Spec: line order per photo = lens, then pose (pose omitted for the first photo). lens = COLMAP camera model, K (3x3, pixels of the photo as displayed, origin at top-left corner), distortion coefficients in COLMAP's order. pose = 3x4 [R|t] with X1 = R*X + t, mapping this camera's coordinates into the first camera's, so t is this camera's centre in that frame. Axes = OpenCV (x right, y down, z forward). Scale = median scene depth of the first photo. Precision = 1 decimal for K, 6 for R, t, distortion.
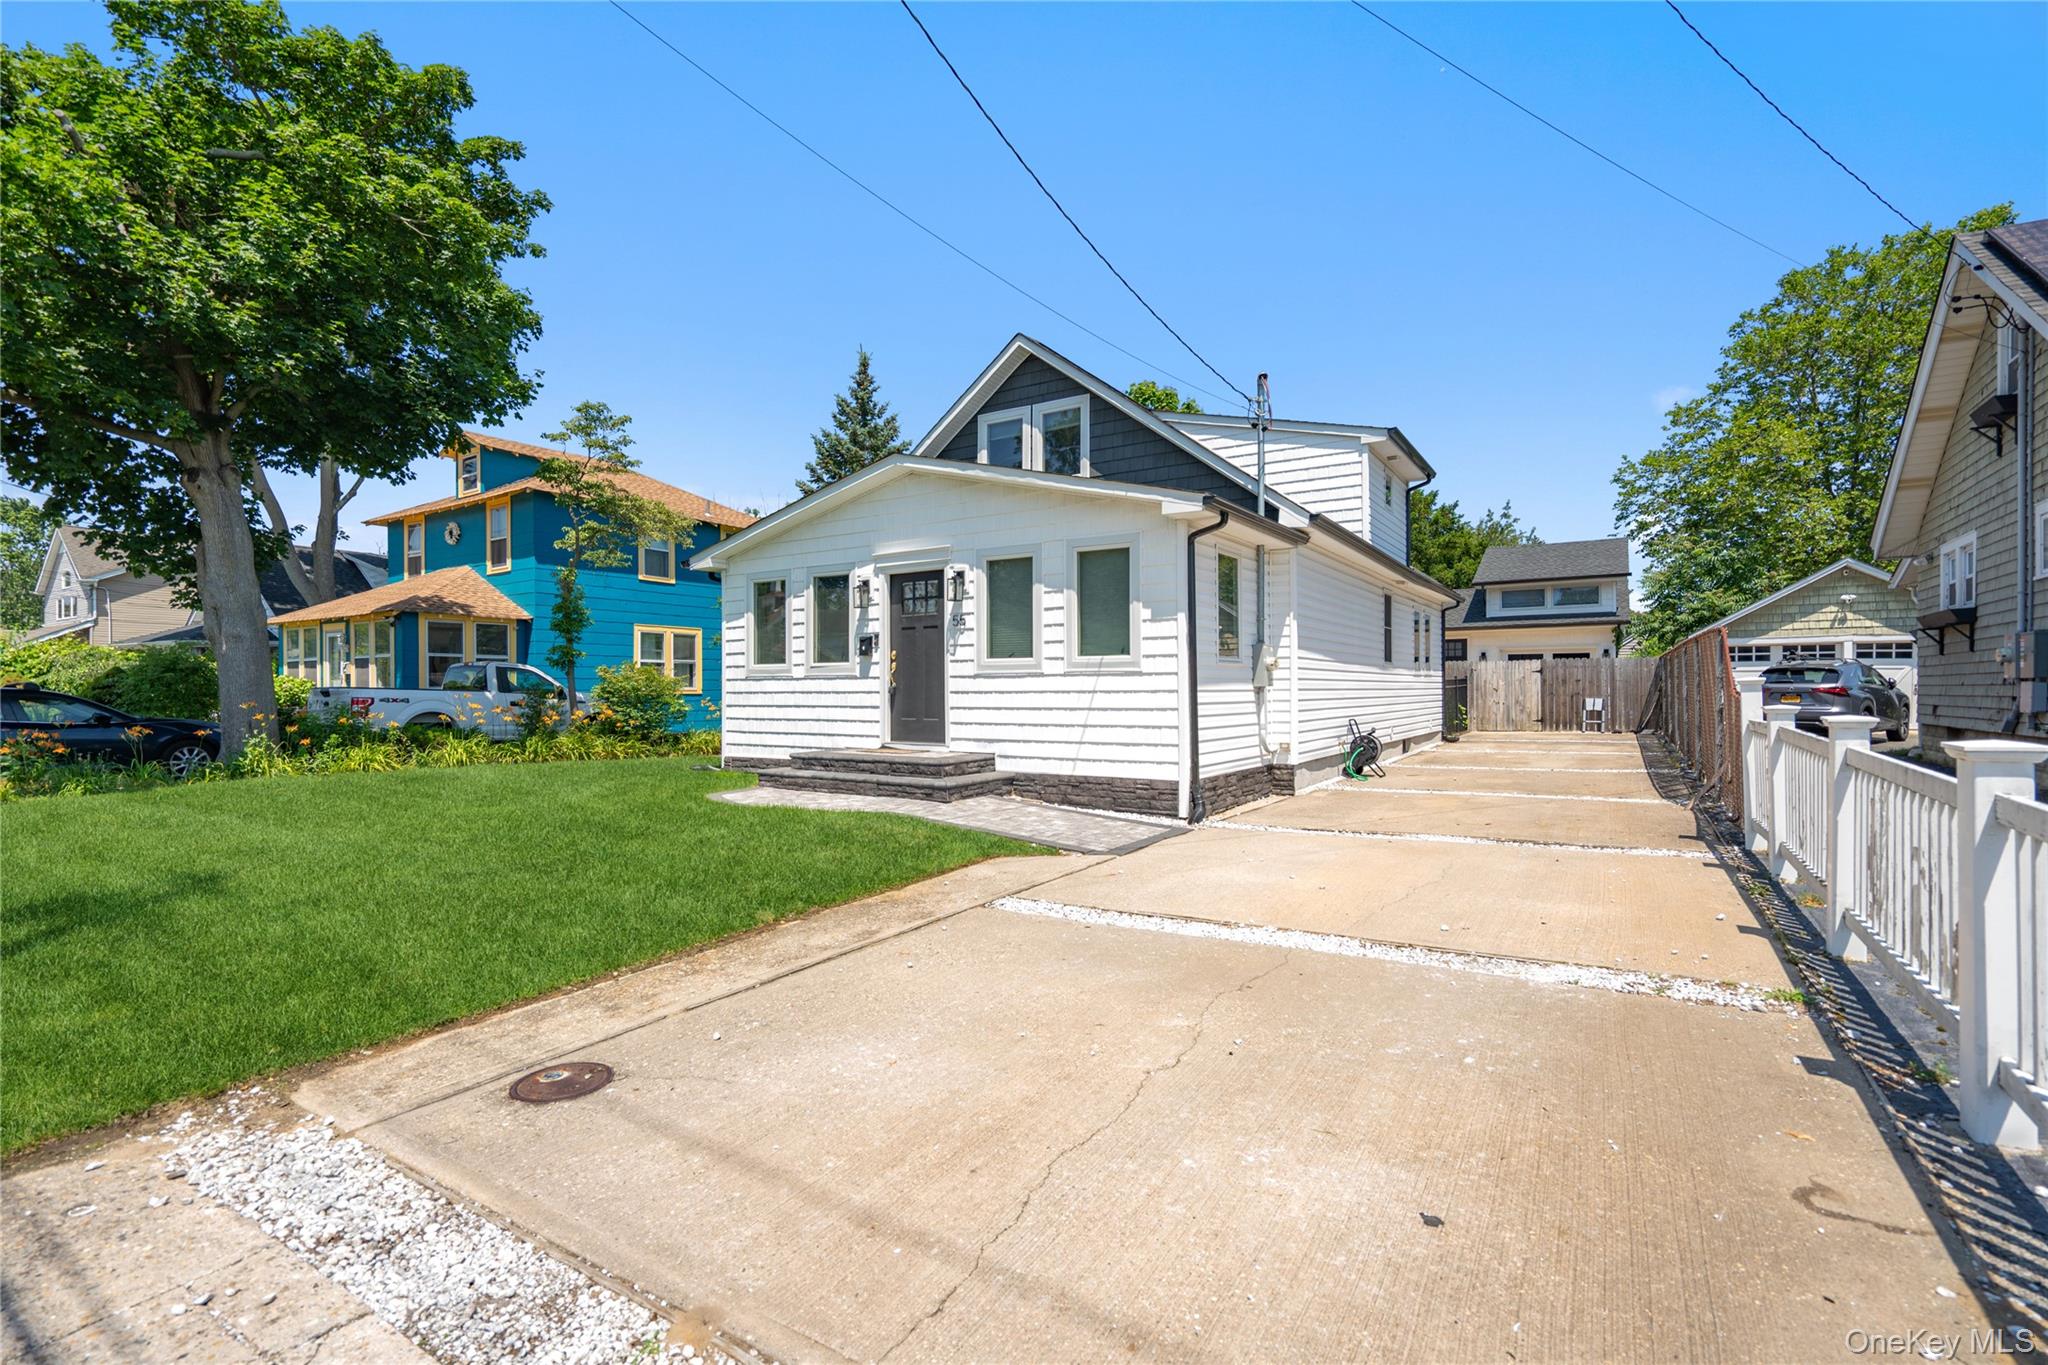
lens RADIAL K [[951.7, 0, 1035.2], [0, 951.7, 701.8], [0, 0, 1]] dist [-0.002992, 0.000114]
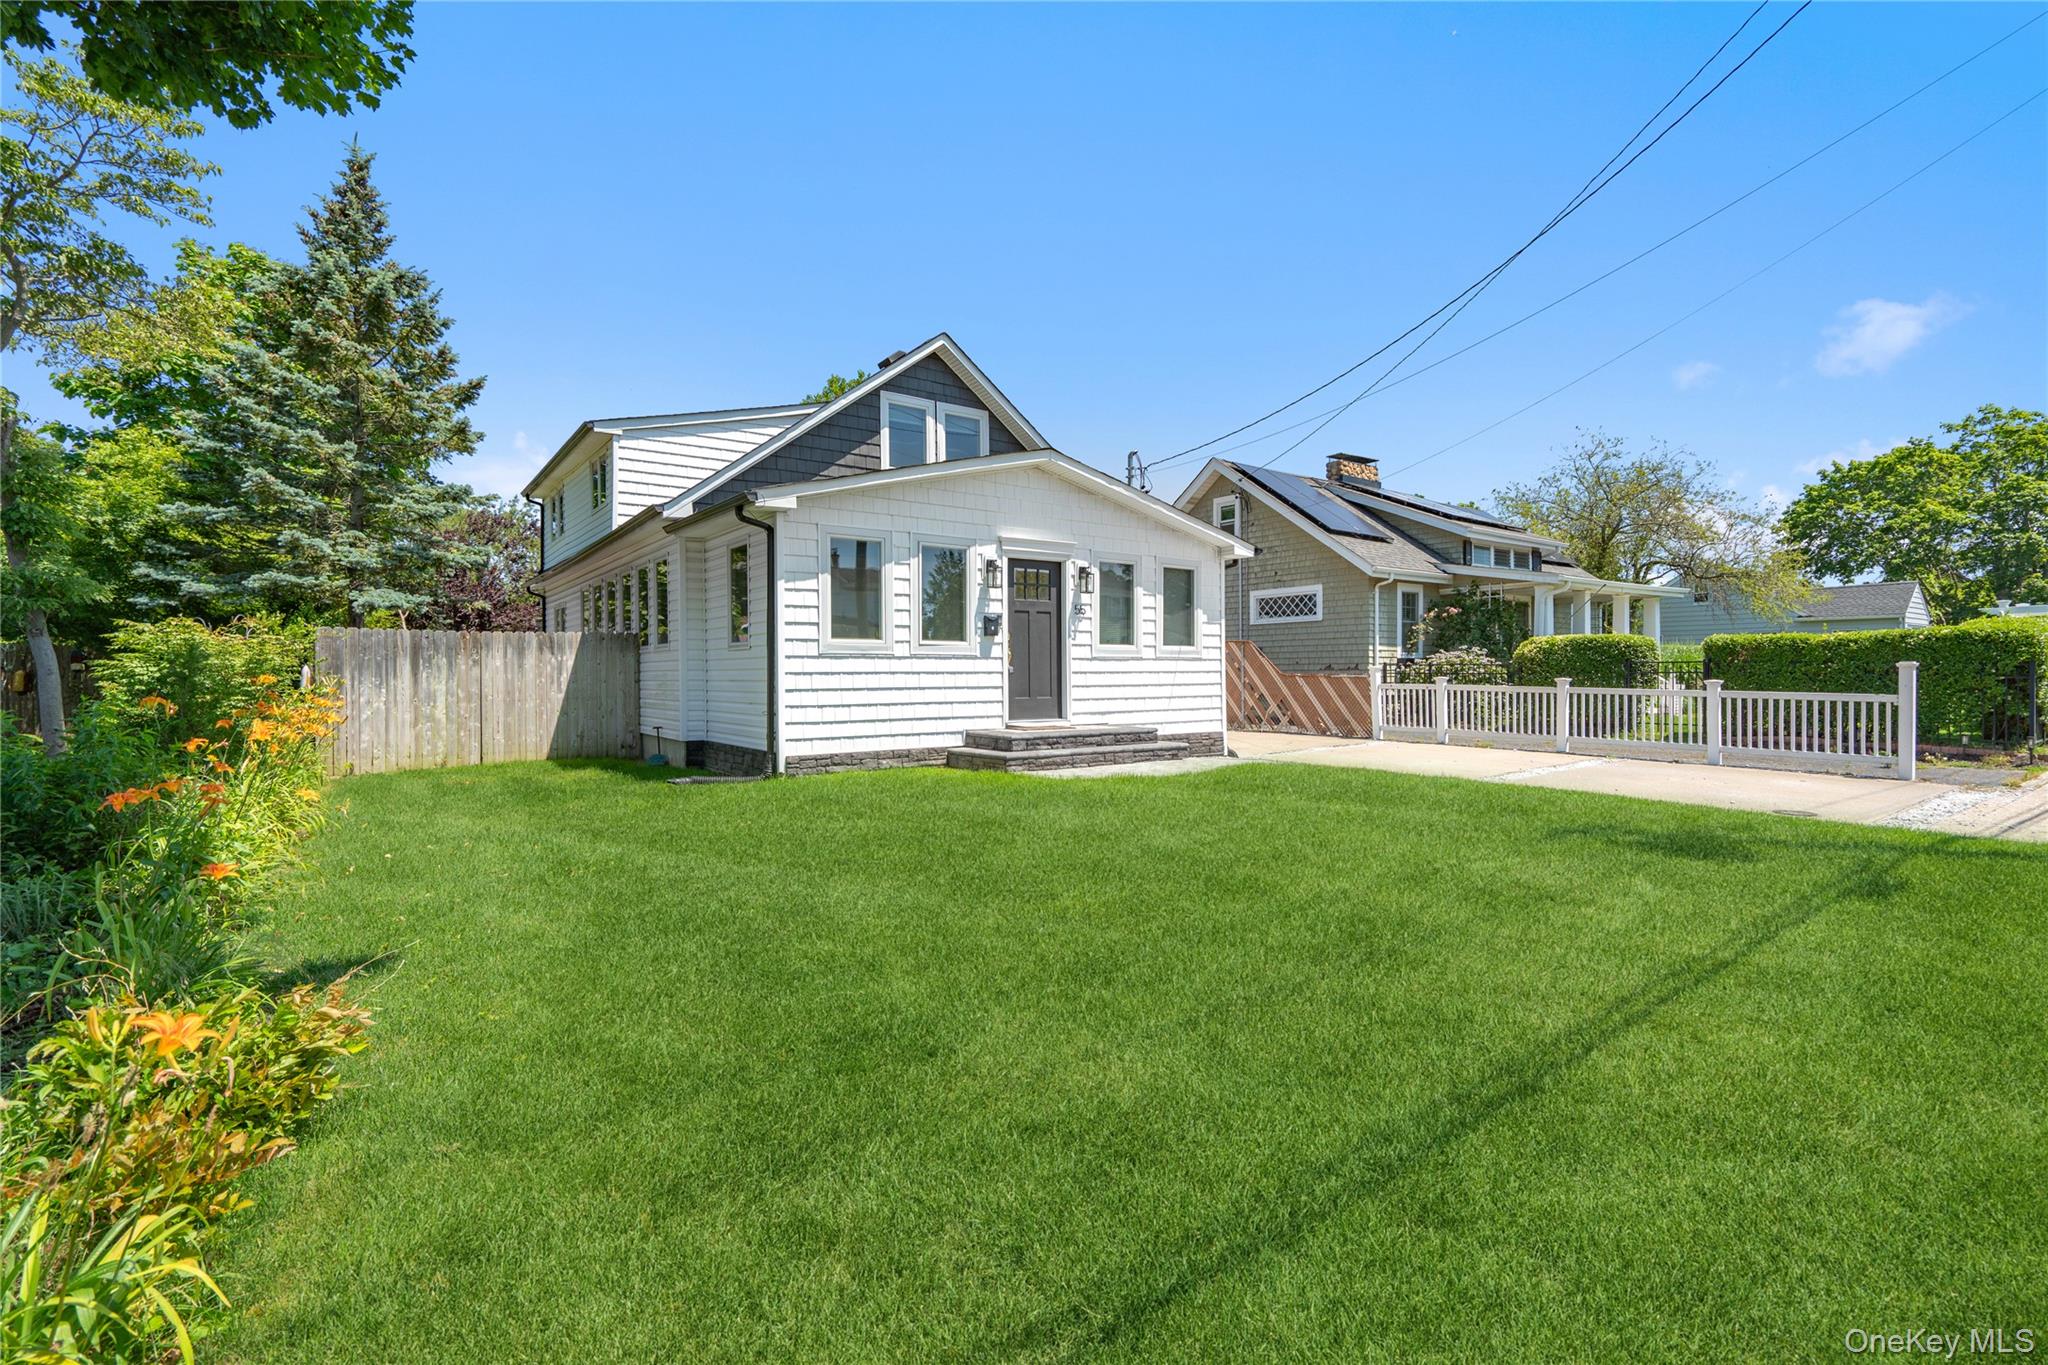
lens RADIAL K [[950.6, 0, 1024.0], [0, 950.6, 682.5], [0, 0, 1]] dist [0.022336, 0.000011]
pose [[0.347242, -0.006736, 0.937751, -1.130313], [0.013985, 0.999900, 0.002004, -0.001201], [-0.937671, 0.012419, 0.347302, 0.640989]]
